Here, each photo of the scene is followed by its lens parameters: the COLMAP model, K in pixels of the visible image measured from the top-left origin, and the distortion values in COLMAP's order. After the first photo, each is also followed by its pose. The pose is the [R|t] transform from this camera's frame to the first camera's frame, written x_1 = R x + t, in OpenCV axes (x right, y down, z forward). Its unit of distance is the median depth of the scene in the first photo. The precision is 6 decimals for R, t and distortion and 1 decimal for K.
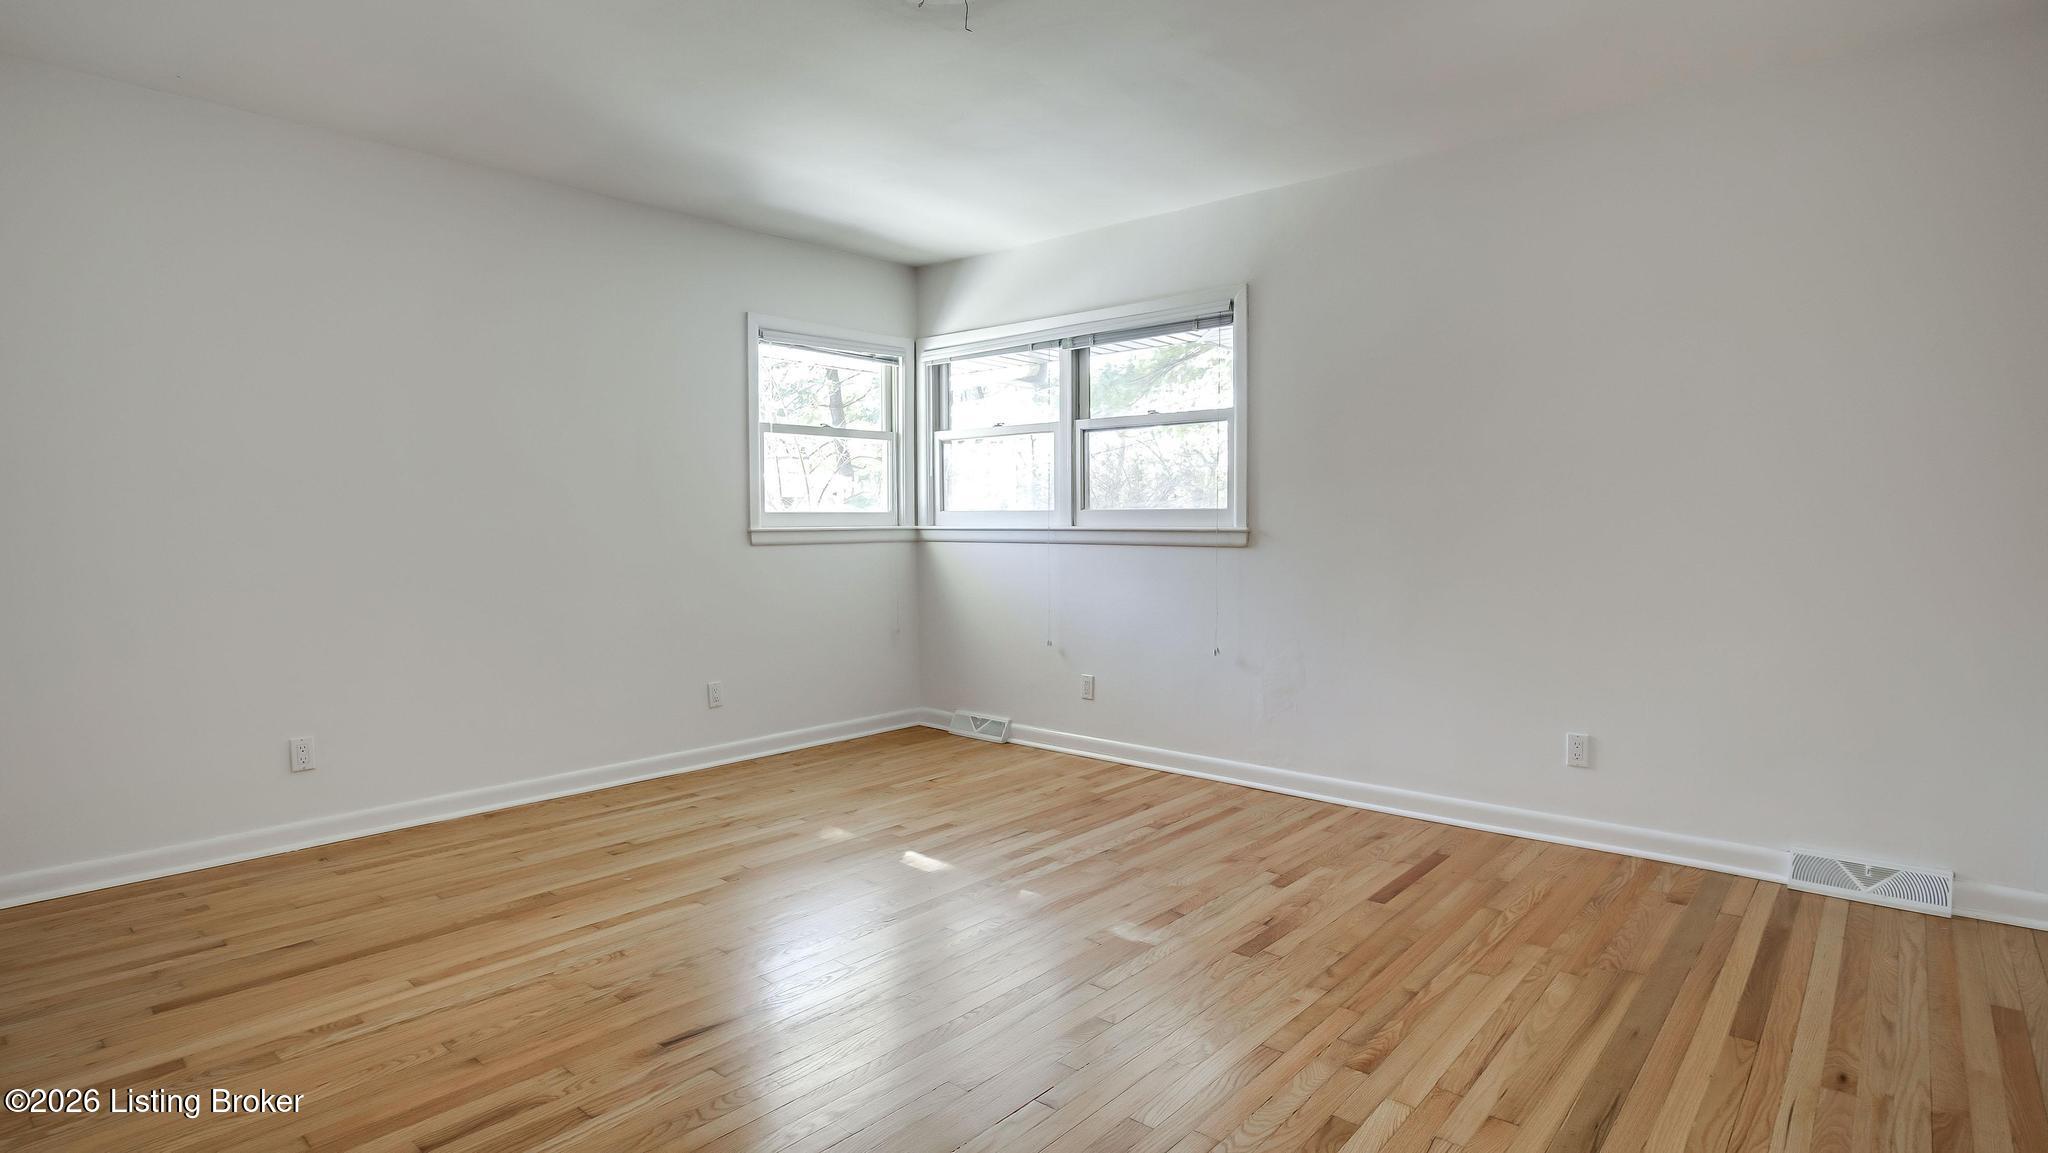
lens RADIAL K [[1036.4, 0, 1024.0], [0, 1036.4, 576.5], [0, 0, 1]] dist [0.002944, 0.002124]
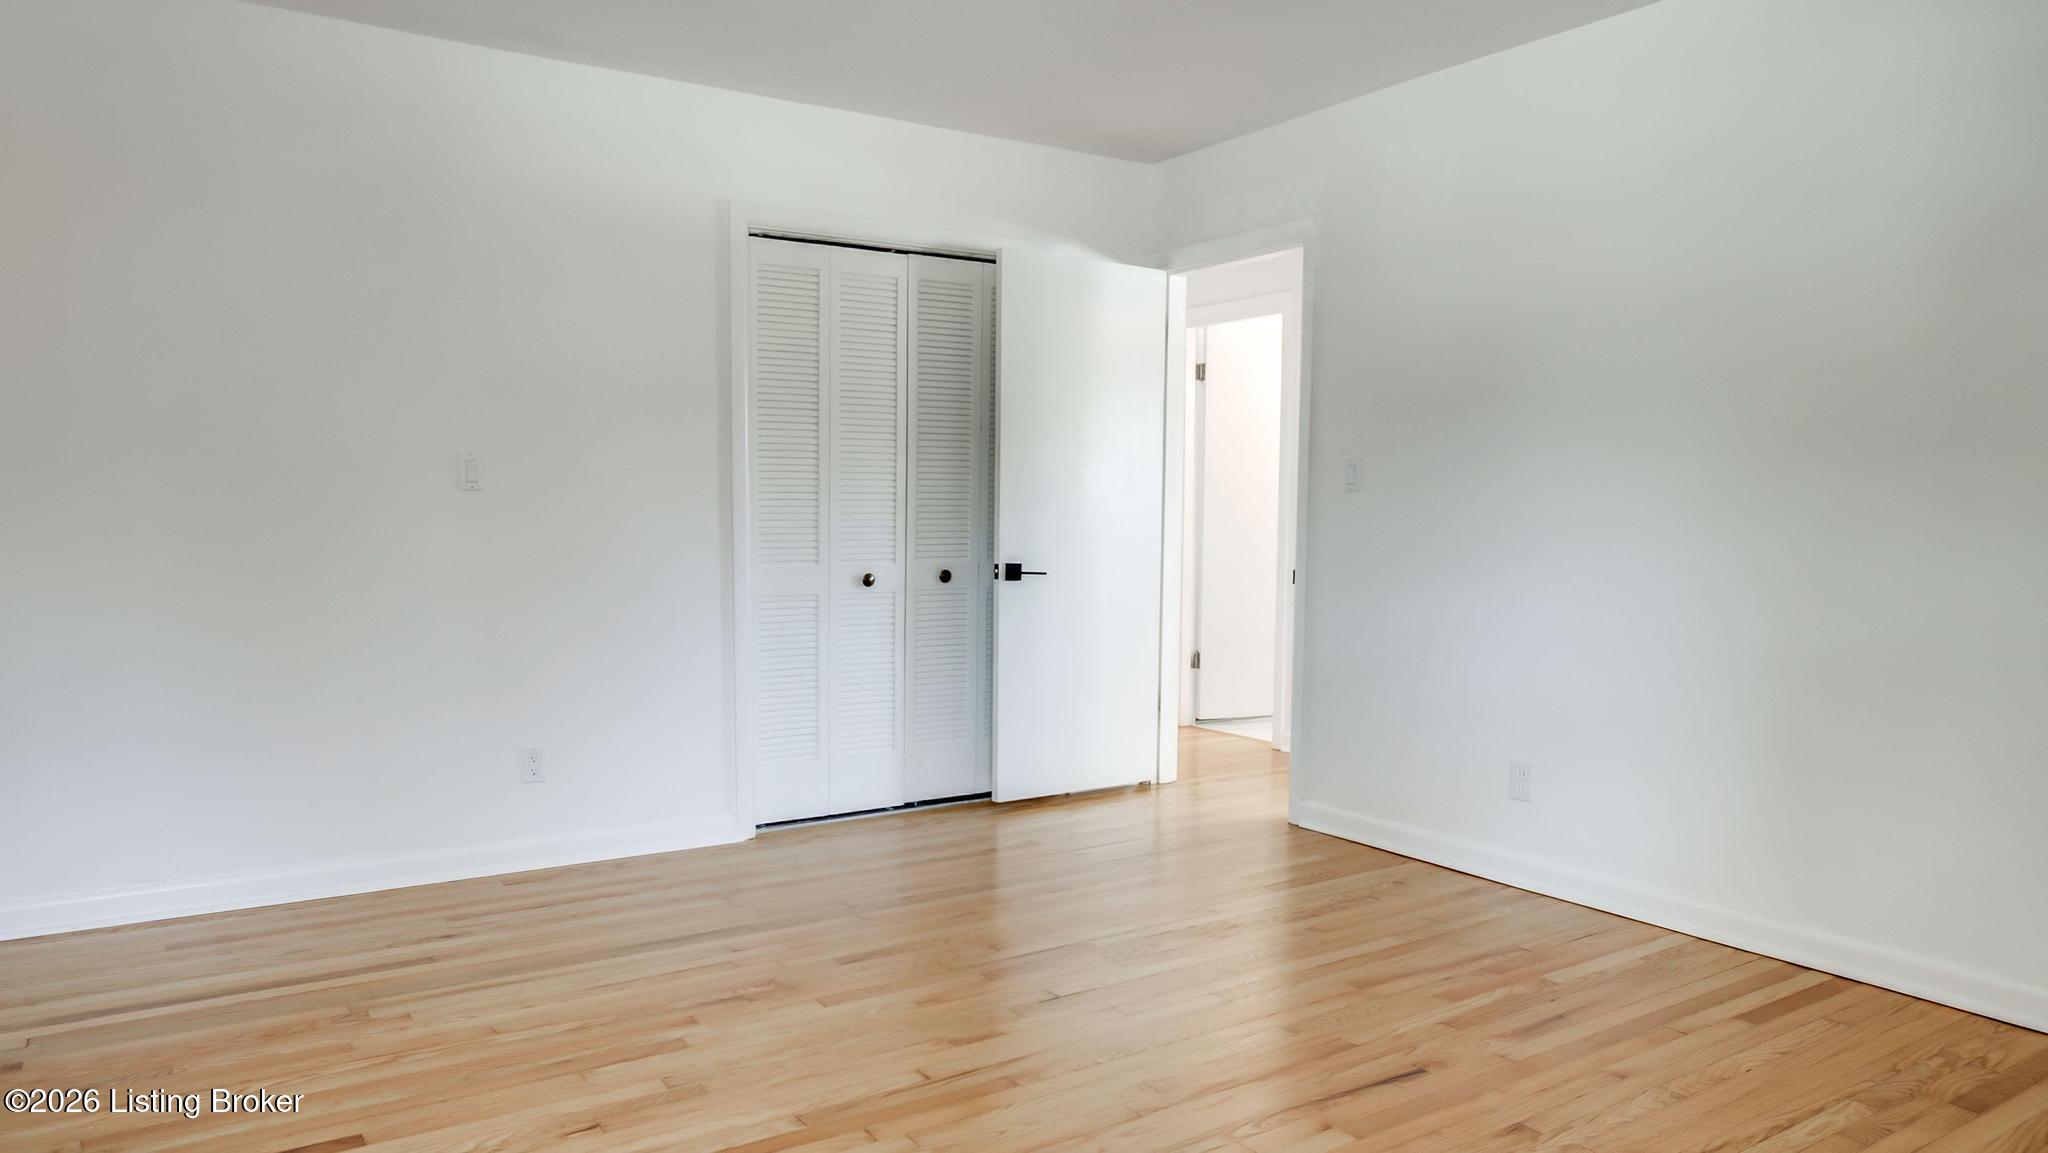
lens RADIAL K [[1371.3, 0, 1024.0], [0, 1371.3, 576.5], [0, 0, 1]] dist [0.003279, 0.001297]
pose [[-0.966003, -0.009565, 0.258352, -0.308992], [0.018434, 0.994224, 0.105732, -0.117486], [-0.257871, 0.106900, -0.960247, 2.157158]]
